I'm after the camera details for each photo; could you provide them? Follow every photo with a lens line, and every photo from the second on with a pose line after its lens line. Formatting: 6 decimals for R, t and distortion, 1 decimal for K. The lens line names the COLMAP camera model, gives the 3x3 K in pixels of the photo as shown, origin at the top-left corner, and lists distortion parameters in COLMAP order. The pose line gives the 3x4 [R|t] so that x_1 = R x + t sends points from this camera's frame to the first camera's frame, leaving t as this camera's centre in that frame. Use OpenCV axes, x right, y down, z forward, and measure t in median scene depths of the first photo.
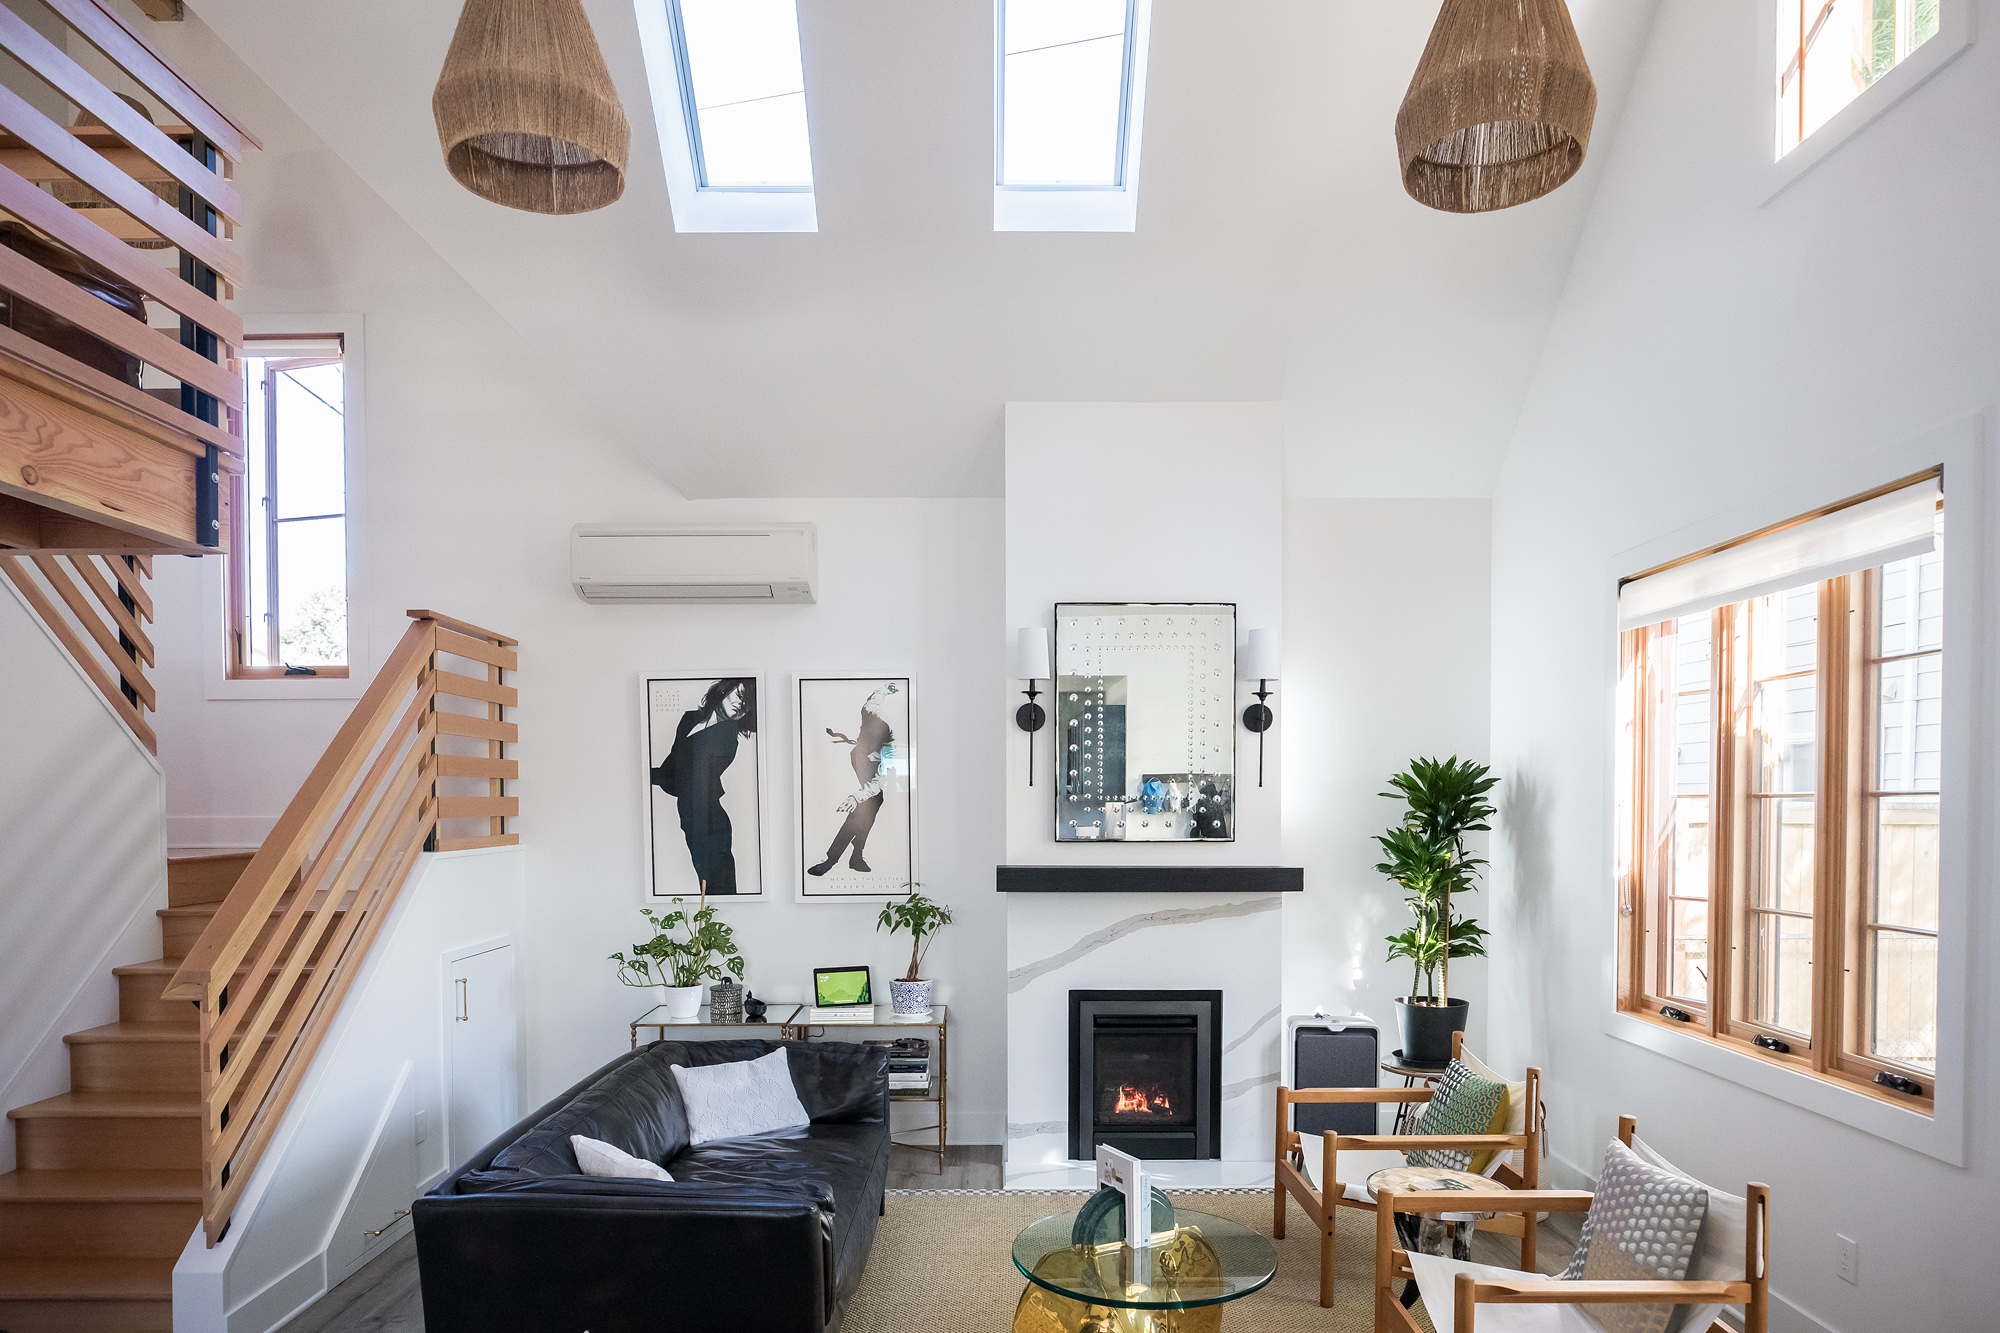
lens RADIAL K [[1201.4, 0, 998.8], [0, 1201.4, 818.9], [0, 0, 1]] dist [-0.029025, -0.000281]
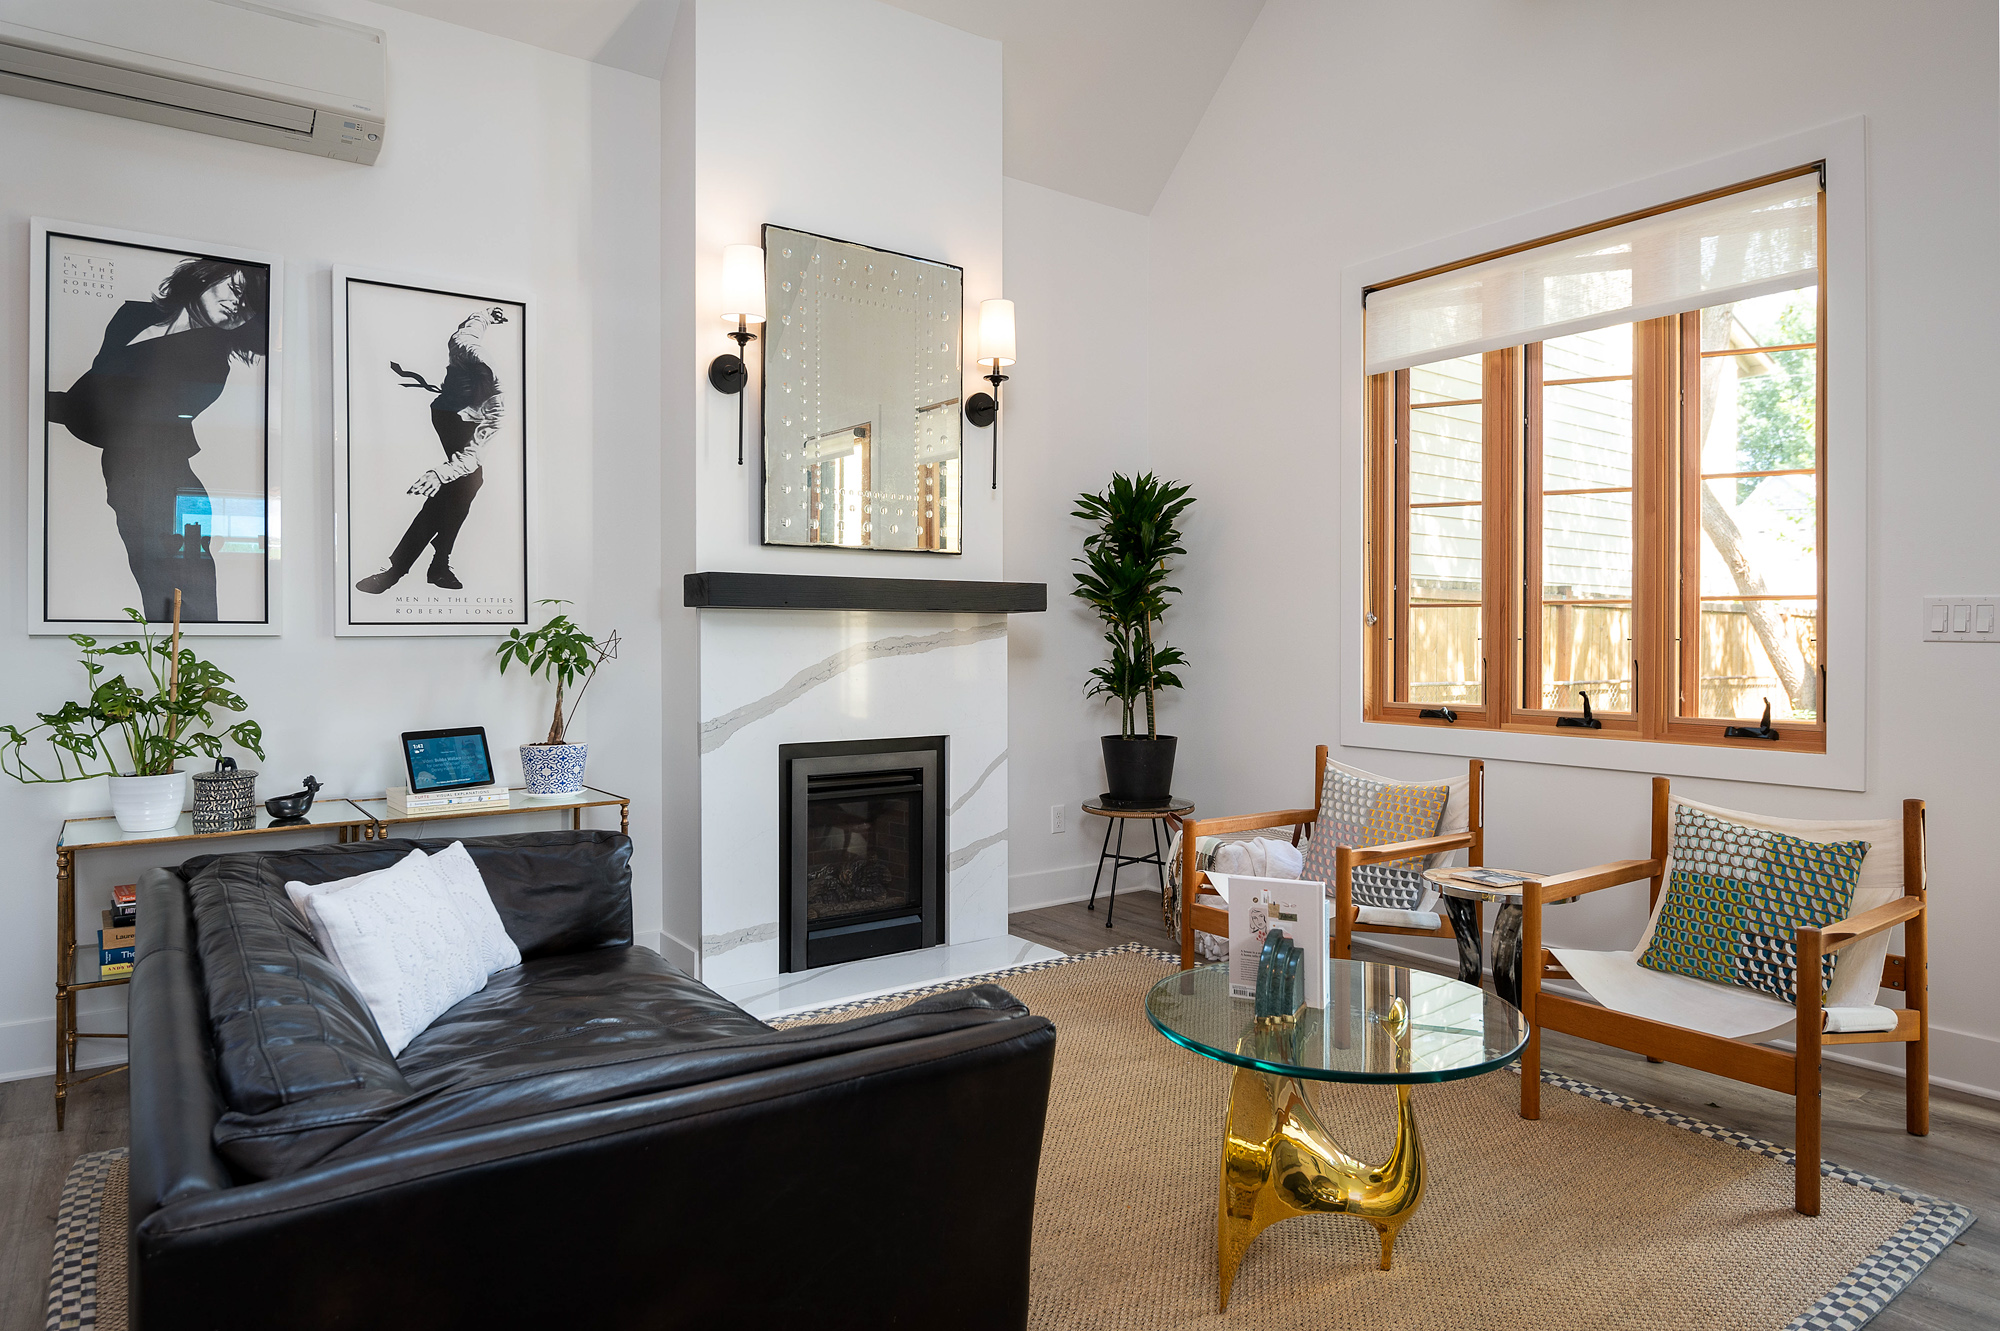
lens RADIAL K [[1199.3, 0, 1002.9], [0, 1199.3, 639.3], [0, 0, 1]] dist [-0.031952, -0.003541]
pose [[0.806354, -0.001337, 0.591432, -0.265841], [0.010647, 0.999868, -0.012256, 0.086762], [-0.591338, 0.016180, 0.806262, 0.313839]]
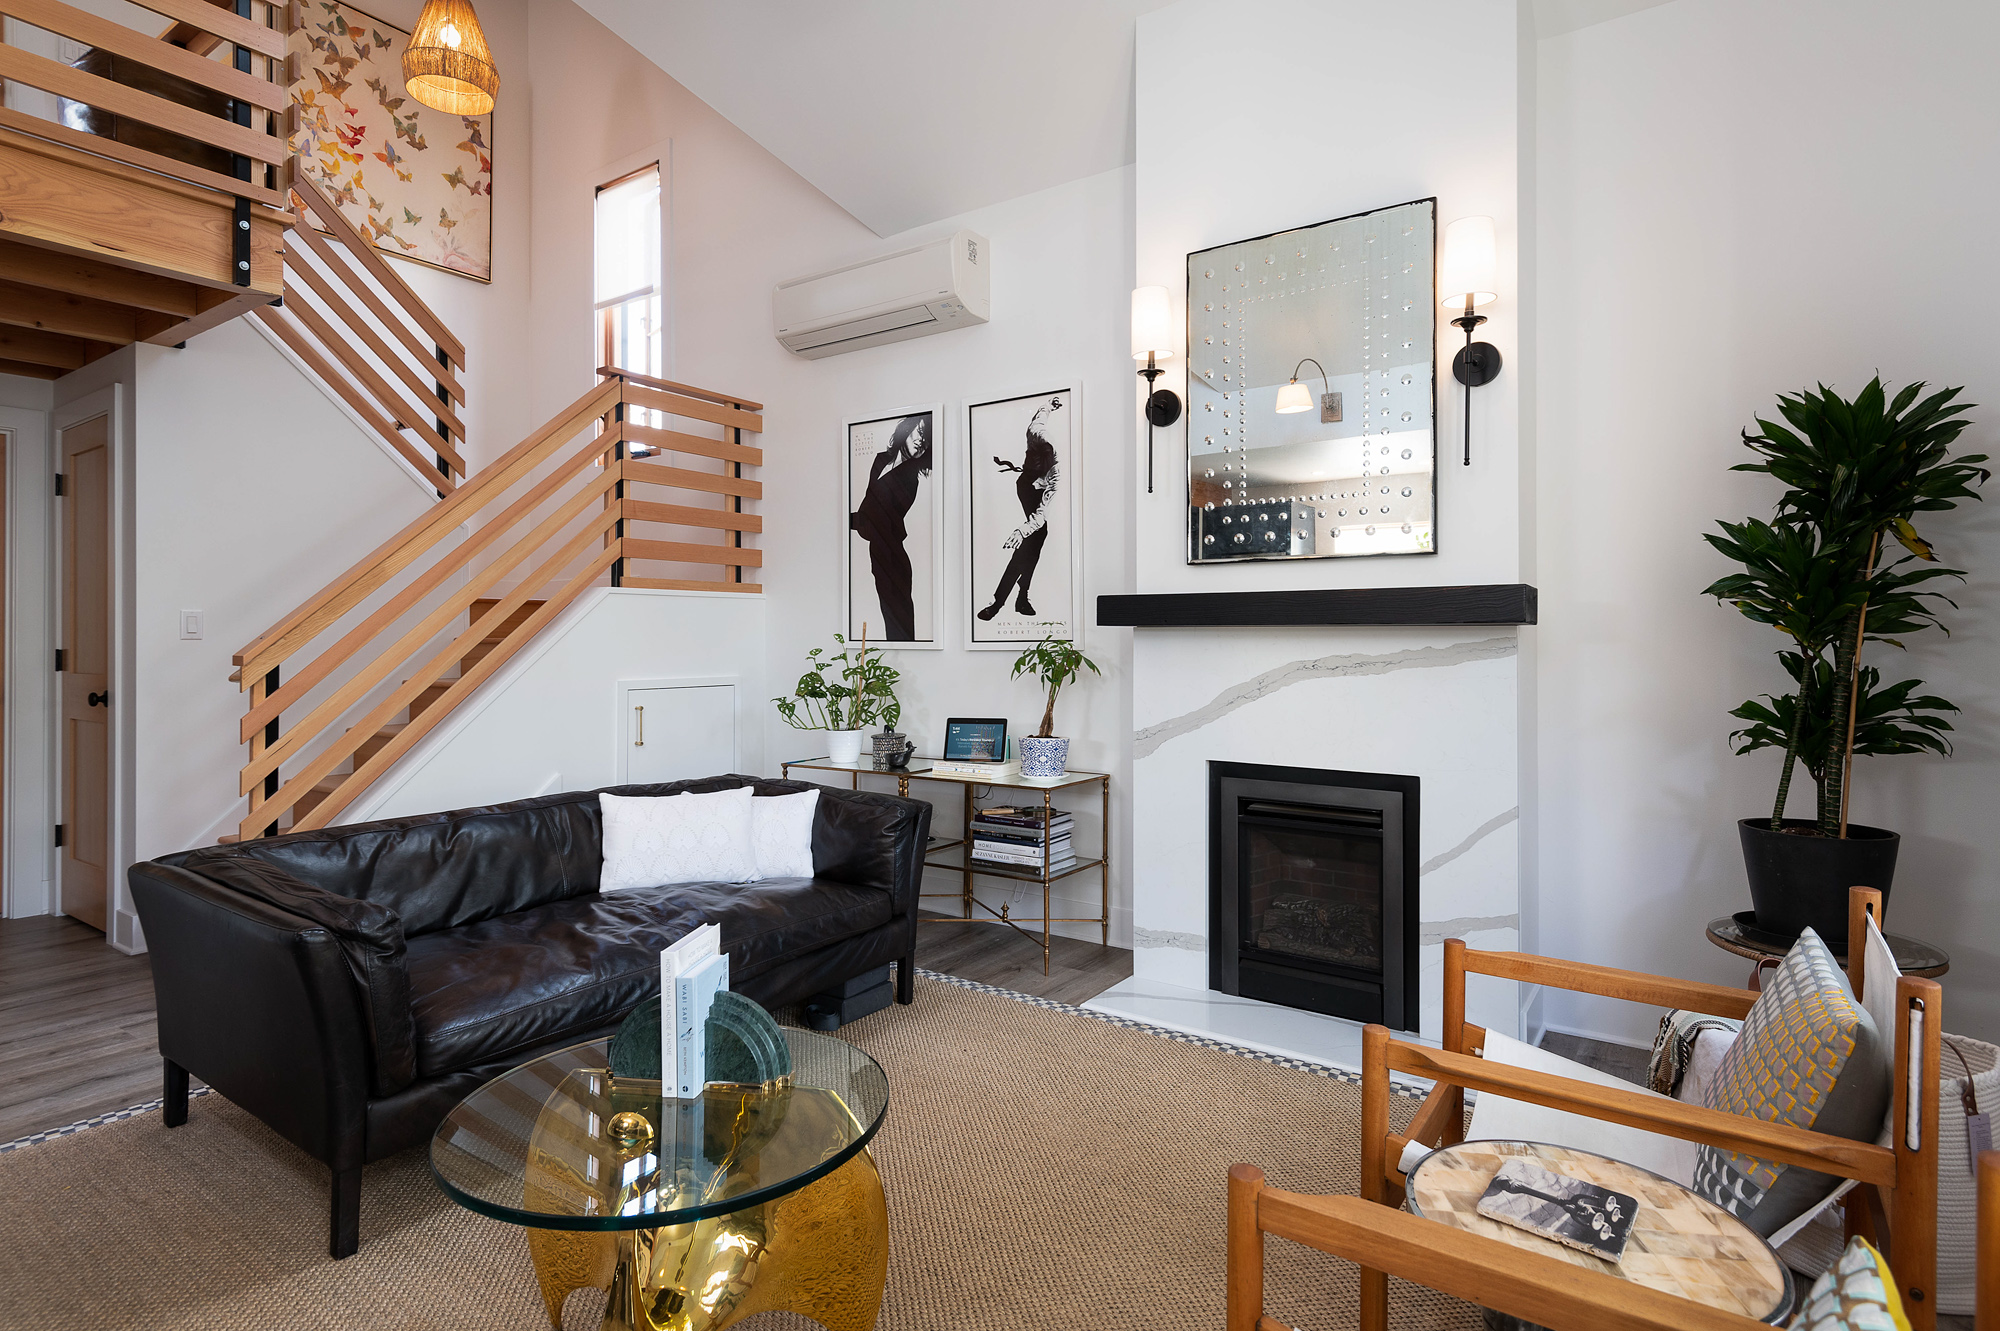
lens RADIAL K [[1036.2, 0, 1000.7], [0, 1036.2, 629.3], [0, 0, 1]] dist [0.001289, -0.001545]
pose [[0.811481, -0.004530, -0.584362, 0.329990], [-0.011415, 0.999656, -0.023602, 0.075935], [0.584268, 0.025823, 0.811150, 0.389243]]
